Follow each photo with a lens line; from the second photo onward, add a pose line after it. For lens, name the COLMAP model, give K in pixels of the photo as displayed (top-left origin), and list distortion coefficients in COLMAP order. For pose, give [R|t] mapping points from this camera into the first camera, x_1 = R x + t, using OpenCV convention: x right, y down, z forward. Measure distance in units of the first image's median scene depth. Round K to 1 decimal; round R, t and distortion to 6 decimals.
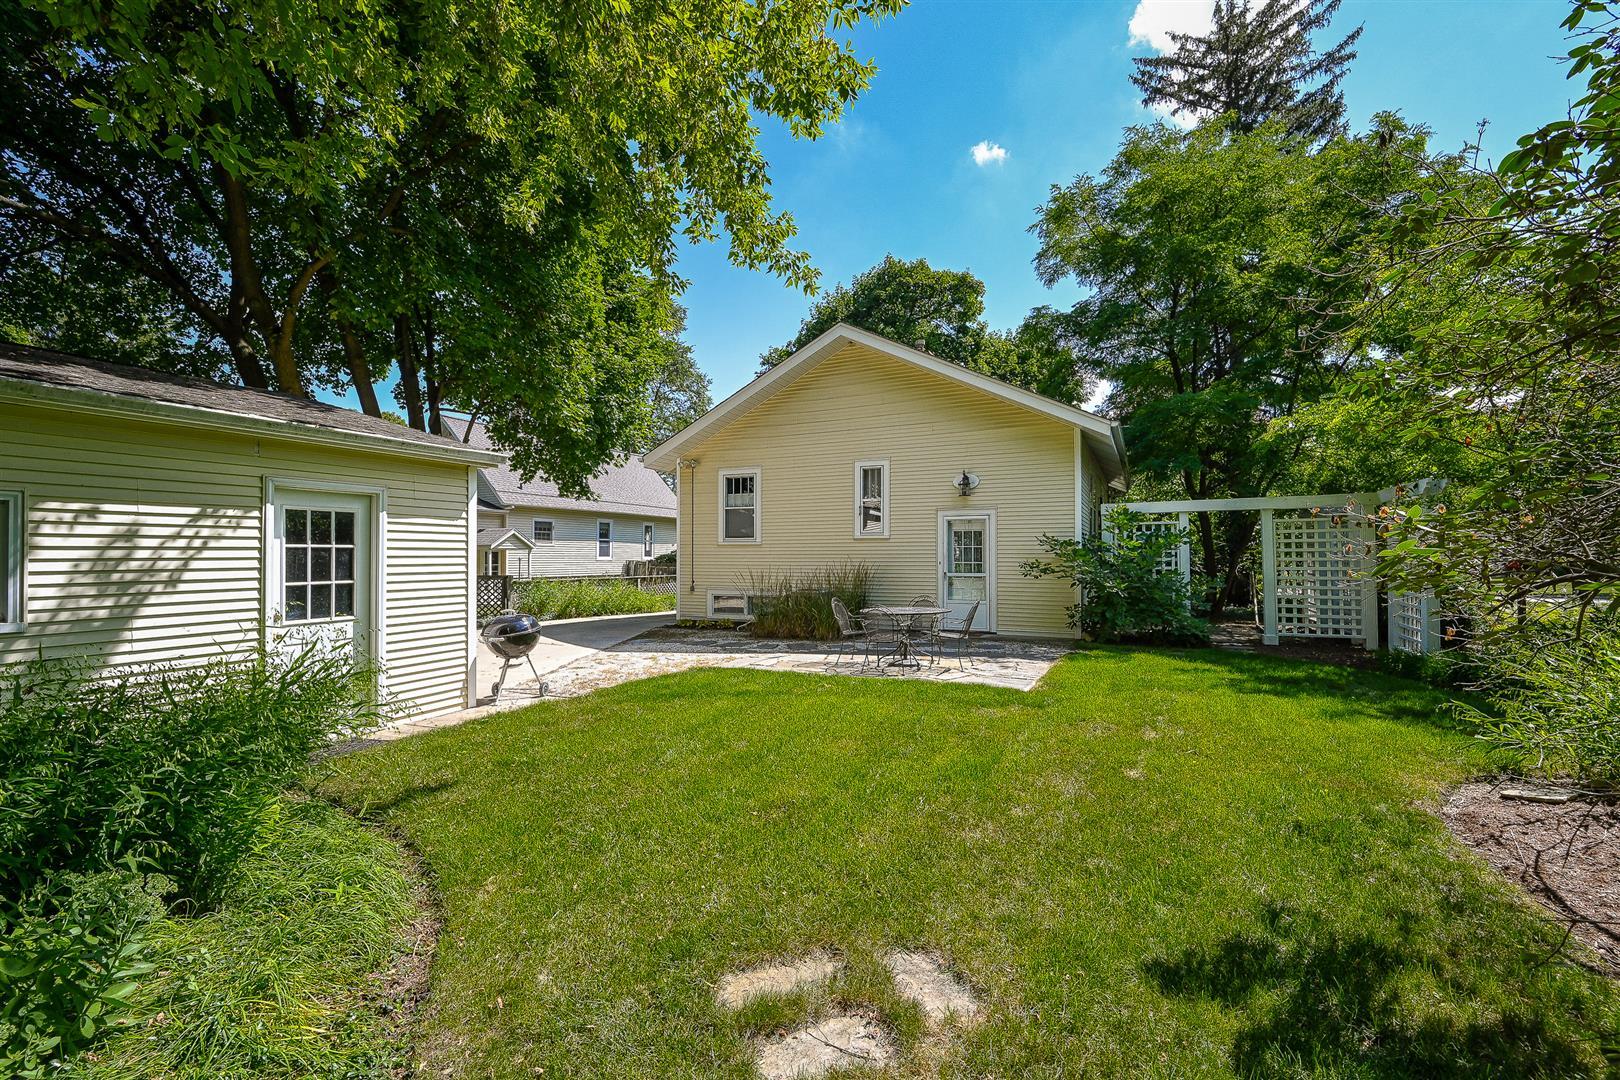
lens RADIAL K [[636.4, 0, 811.4], [0, 636.4, 531.1], [0, 0, 1]] dist [-0.001117, 0.000080]
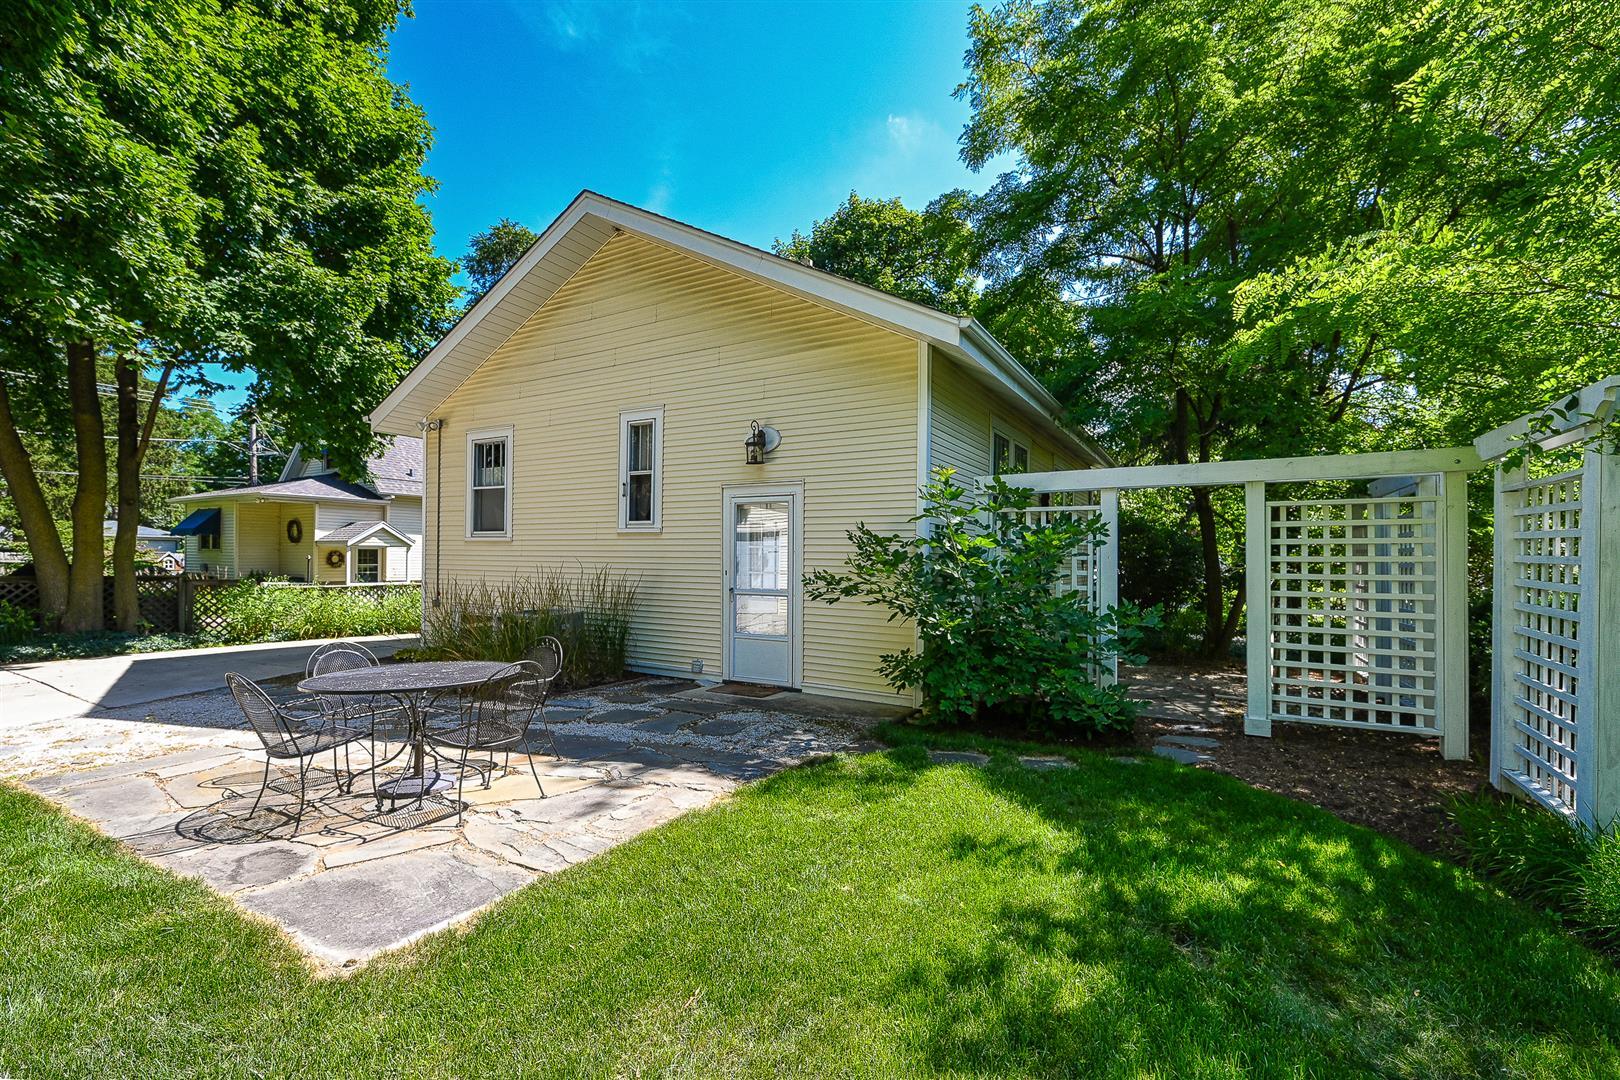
lens RADIAL K [[659.4, 0, 810.0], [0, 659.4, 540.0], [0, 0, 1]] dist [0.001218, 0.000090]
pose [[0.997362, 0.009849, -0.071911, 0.329048], [-0.009003, 0.999886, 0.012083, 0.009798], [0.072022, -0.011404, 0.997338, 0.358902]]
